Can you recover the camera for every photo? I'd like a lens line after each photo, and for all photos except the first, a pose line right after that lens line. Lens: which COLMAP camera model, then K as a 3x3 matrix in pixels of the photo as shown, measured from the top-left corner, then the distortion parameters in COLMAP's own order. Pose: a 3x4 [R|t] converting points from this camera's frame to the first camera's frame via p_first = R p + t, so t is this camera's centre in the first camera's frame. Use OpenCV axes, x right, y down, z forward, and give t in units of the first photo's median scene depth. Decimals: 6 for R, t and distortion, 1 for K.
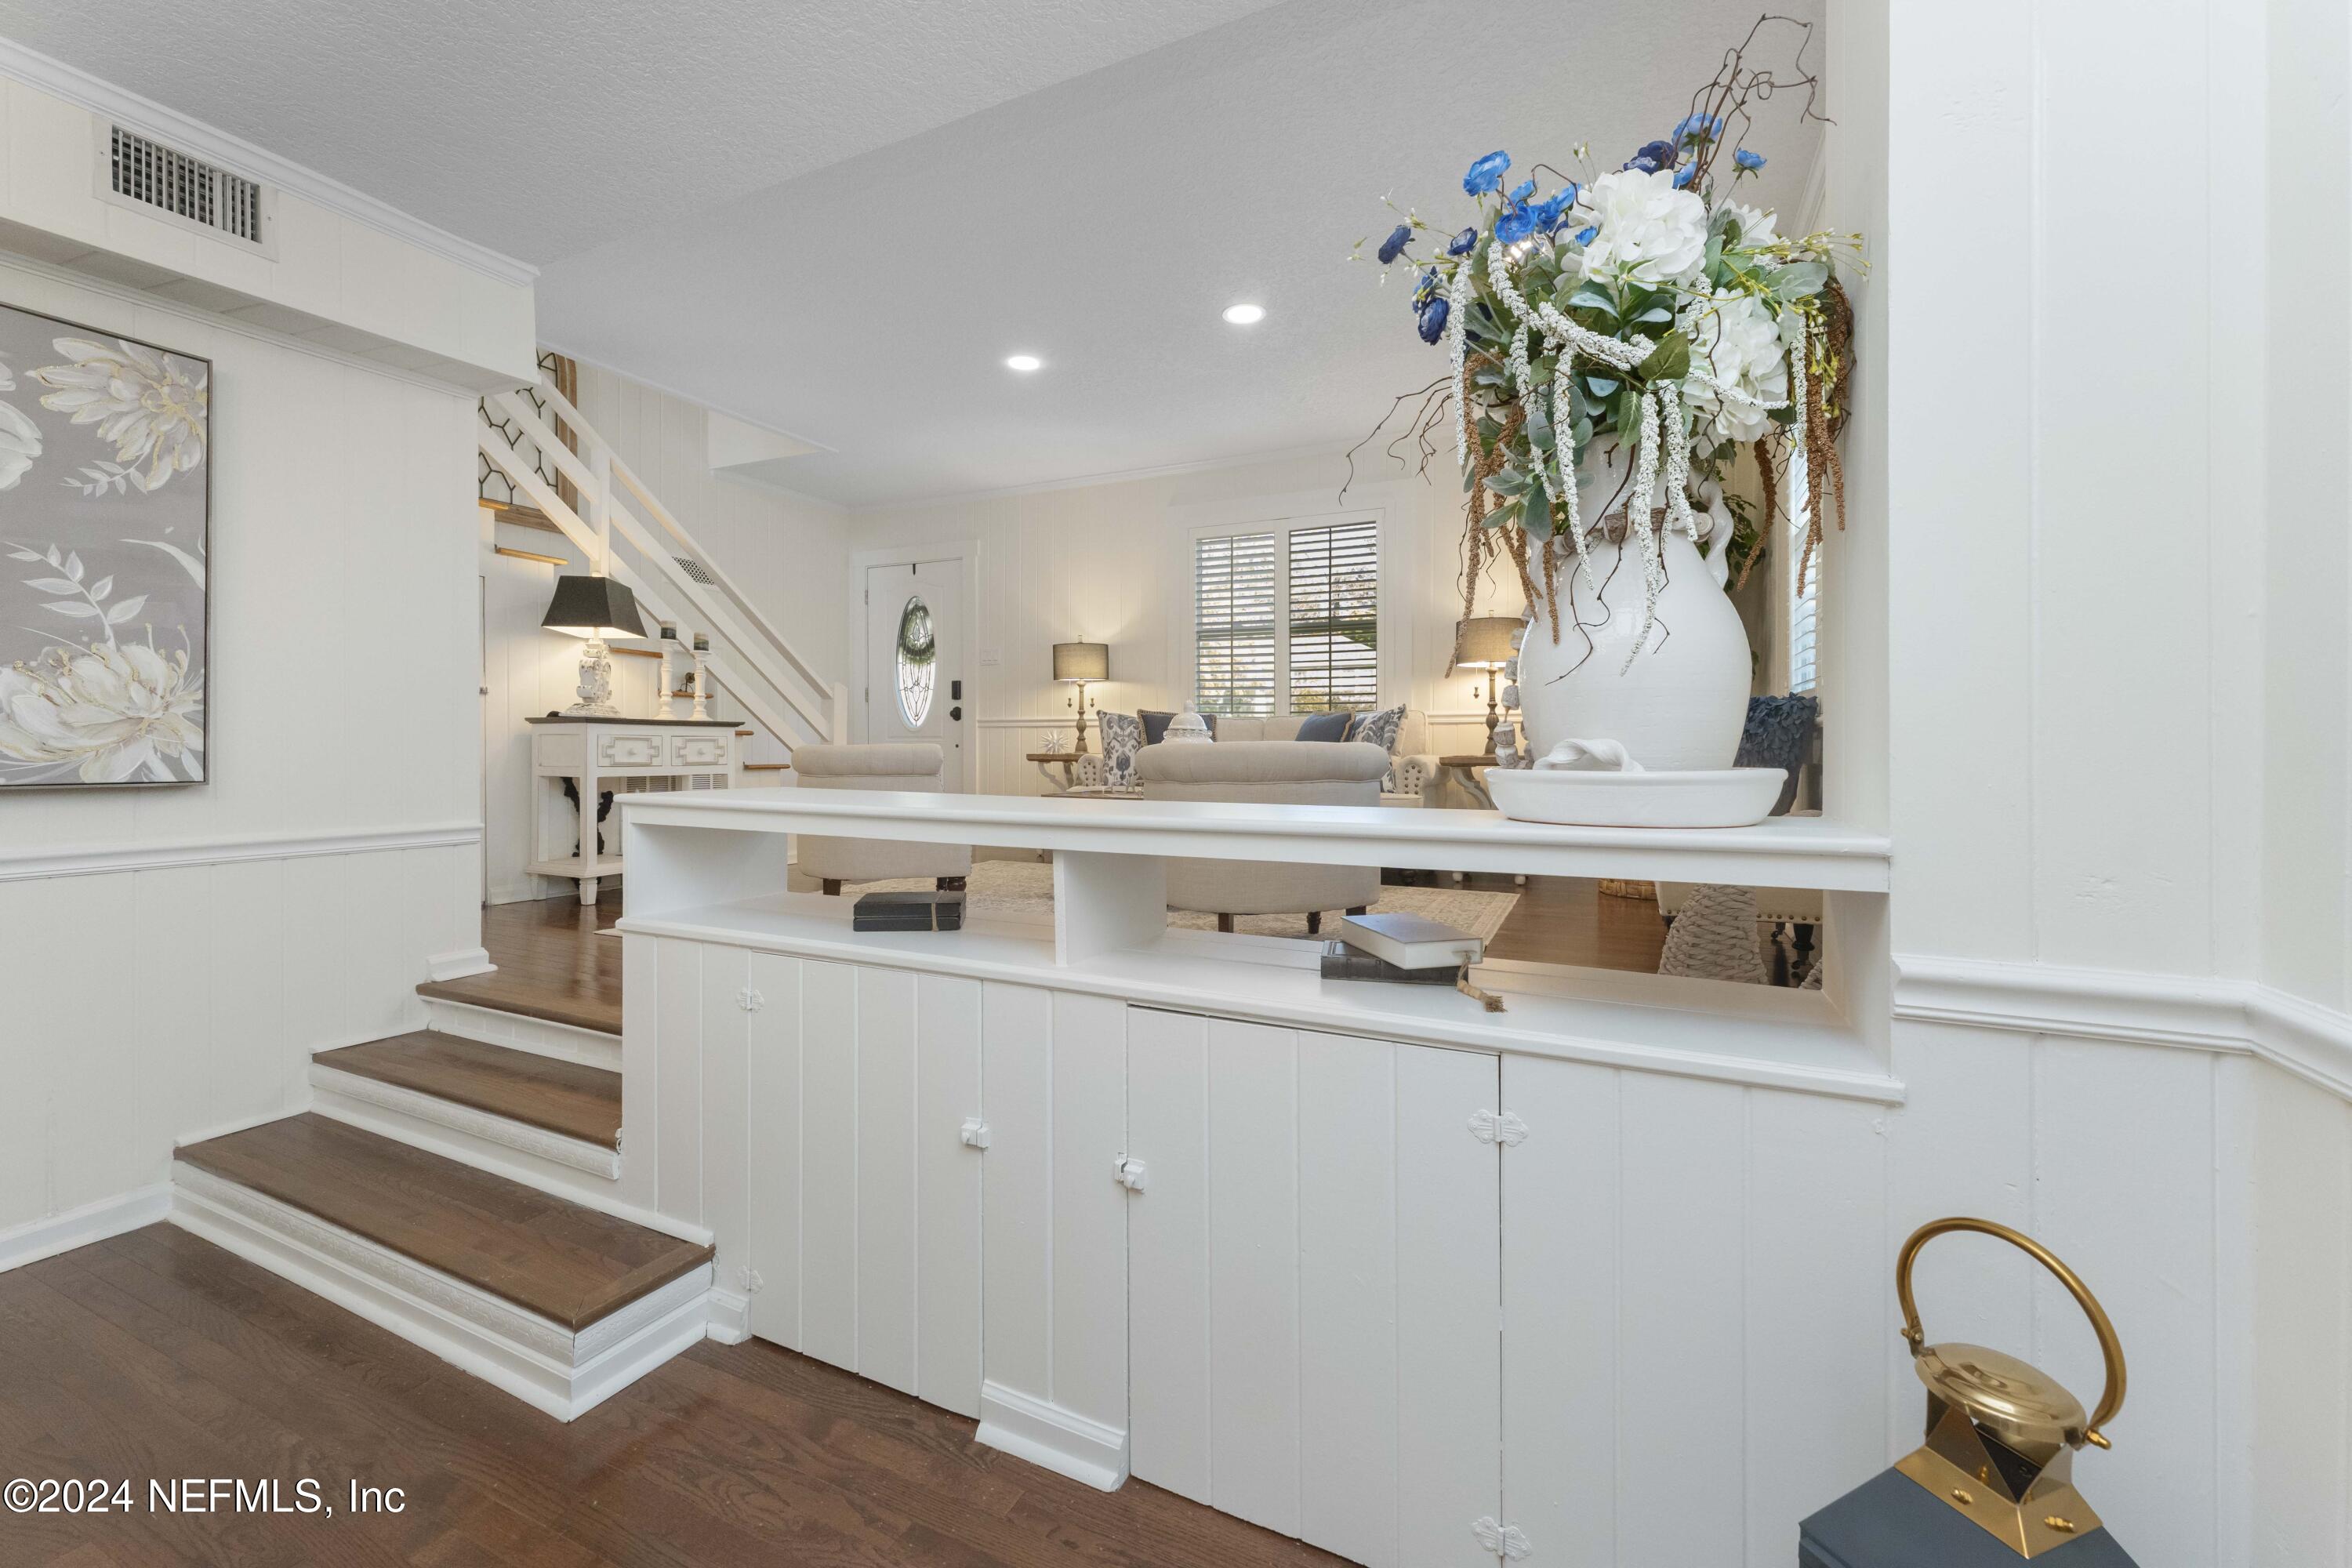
lens RADIAL K [[956.1, 0, 1185.5], [0, 956.1, 779.2], [0, 0, 1]] dist [0.009788, -0.000049]
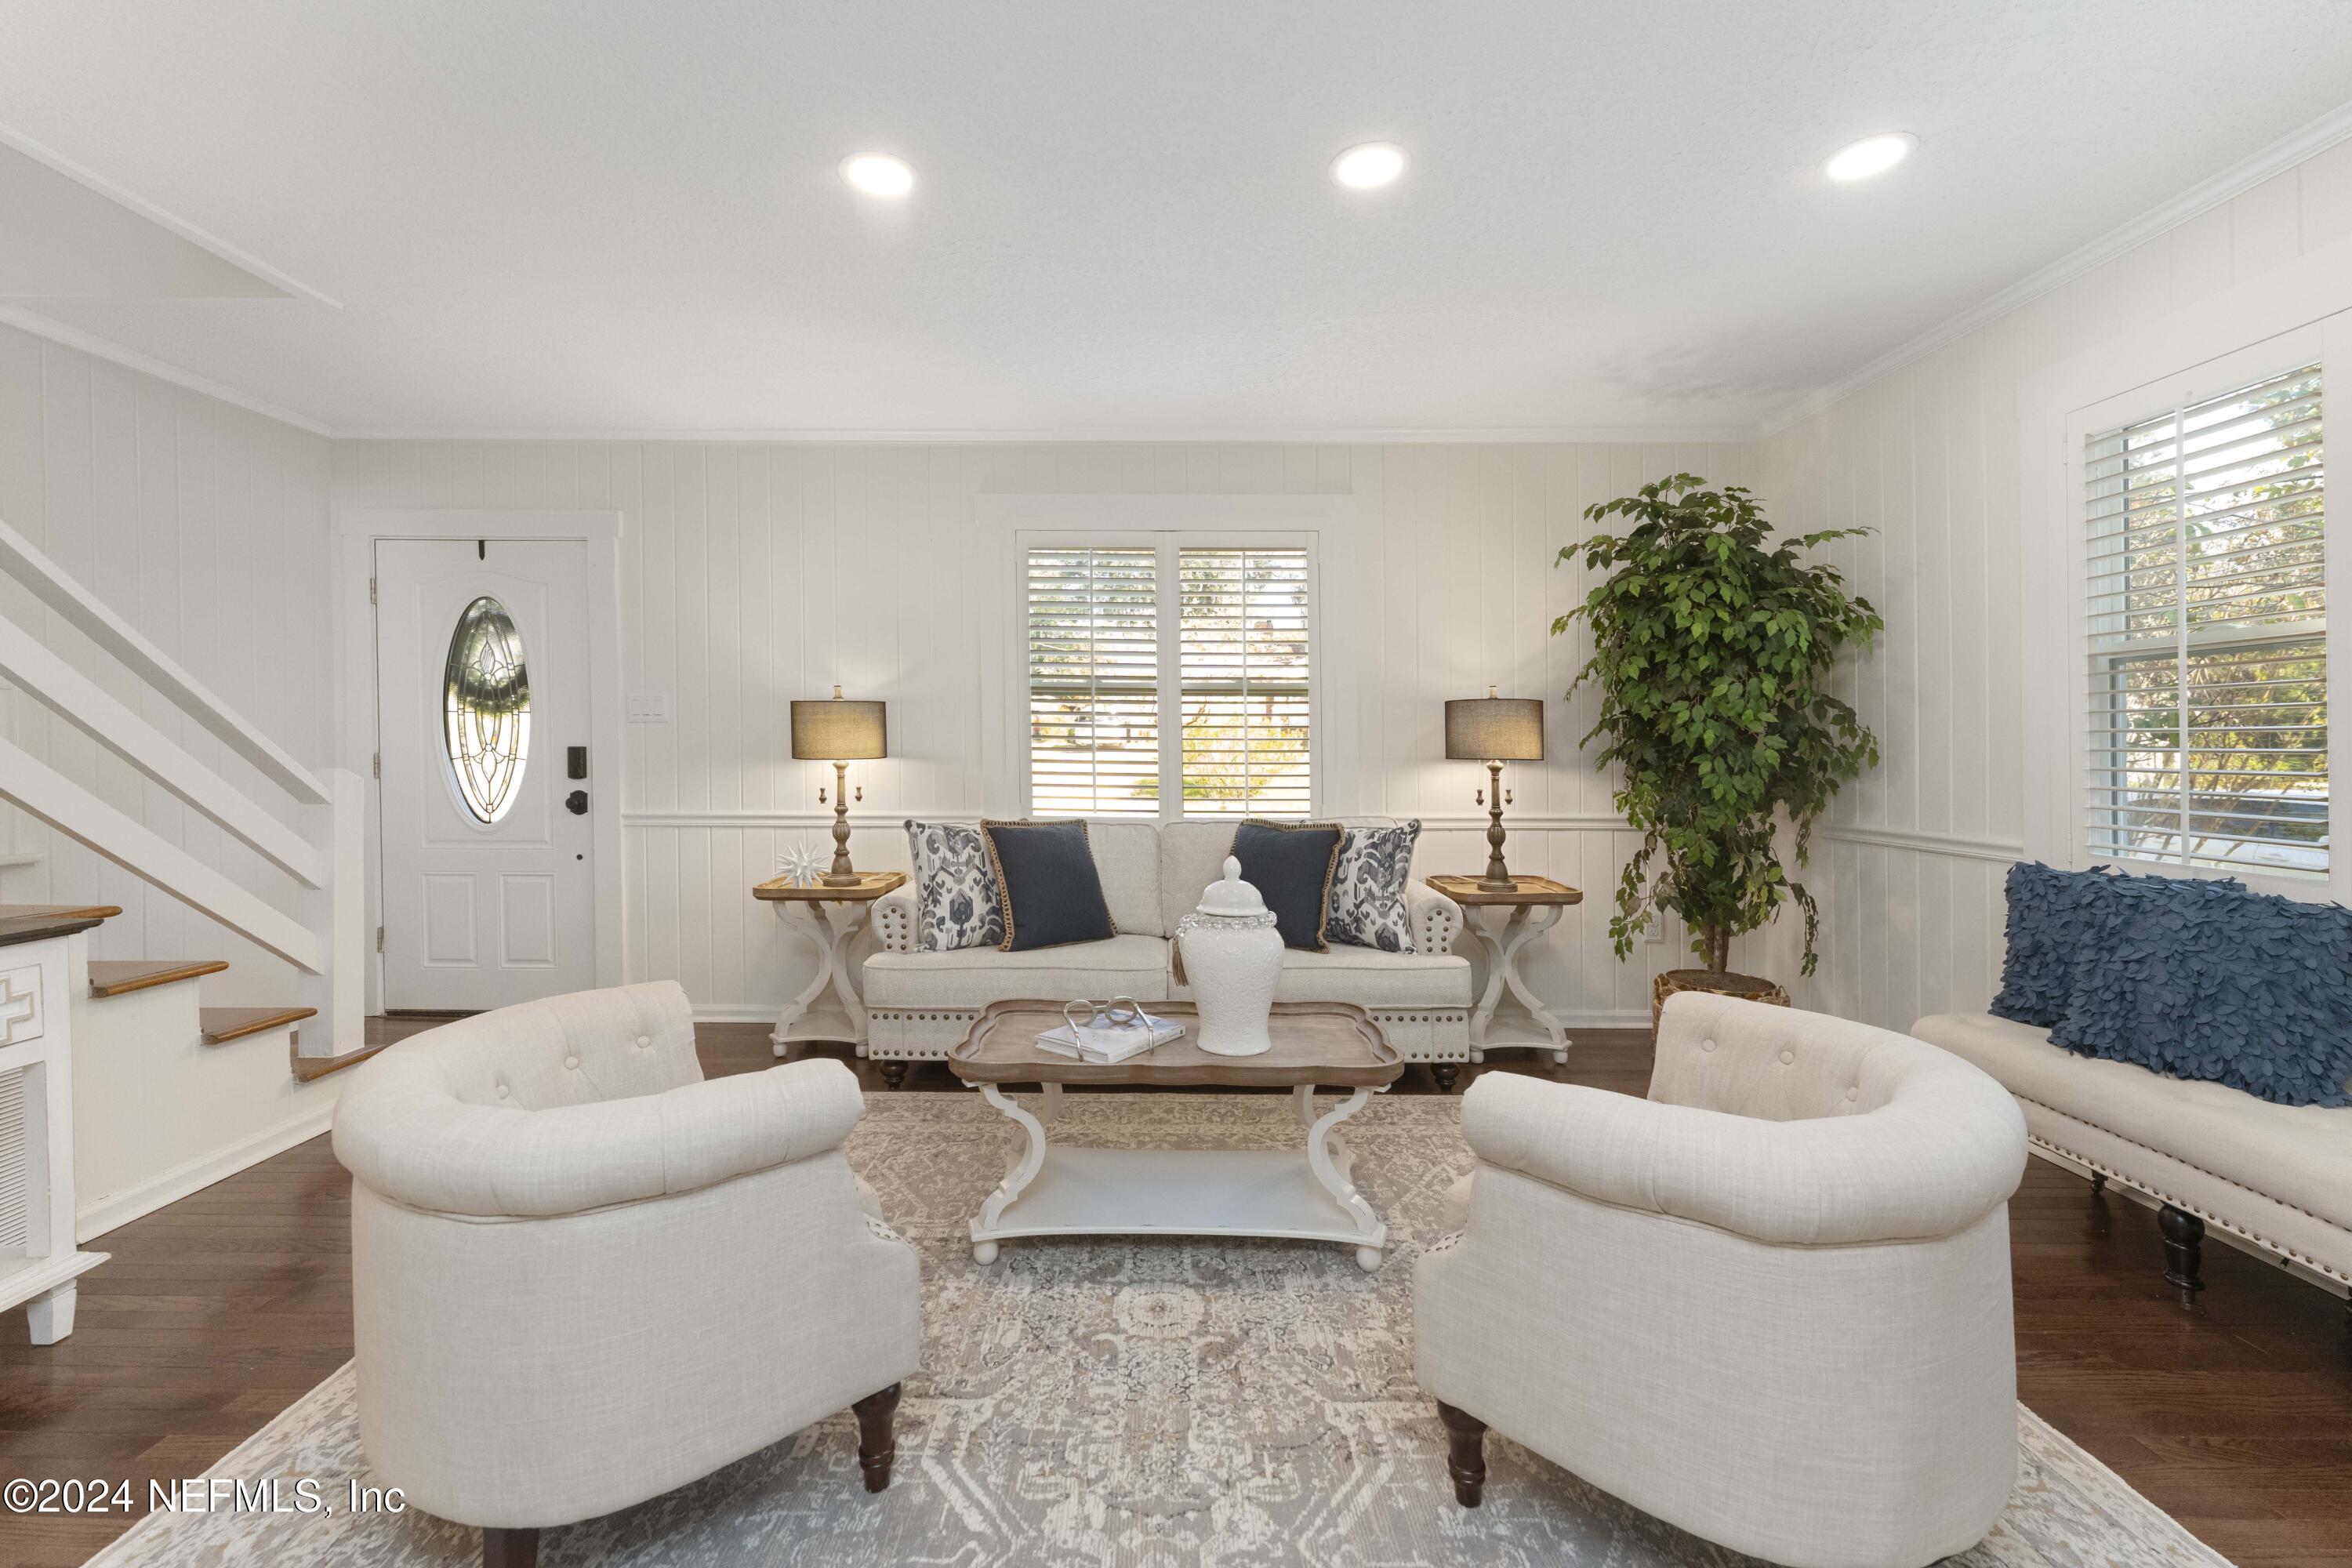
lens RADIAL K [[956.1, 0, 1163.9], [0, 956.1, 773.2], [0, 0, 1]] dist [0.009788, -0.000049]
pose [[0.908092, -0.011323, 0.418617, -0.169550], [0.014859, 0.999876, -0.005189, -0.083223], [-0.418506, 0.010933, 0.908148, 0.334808]]
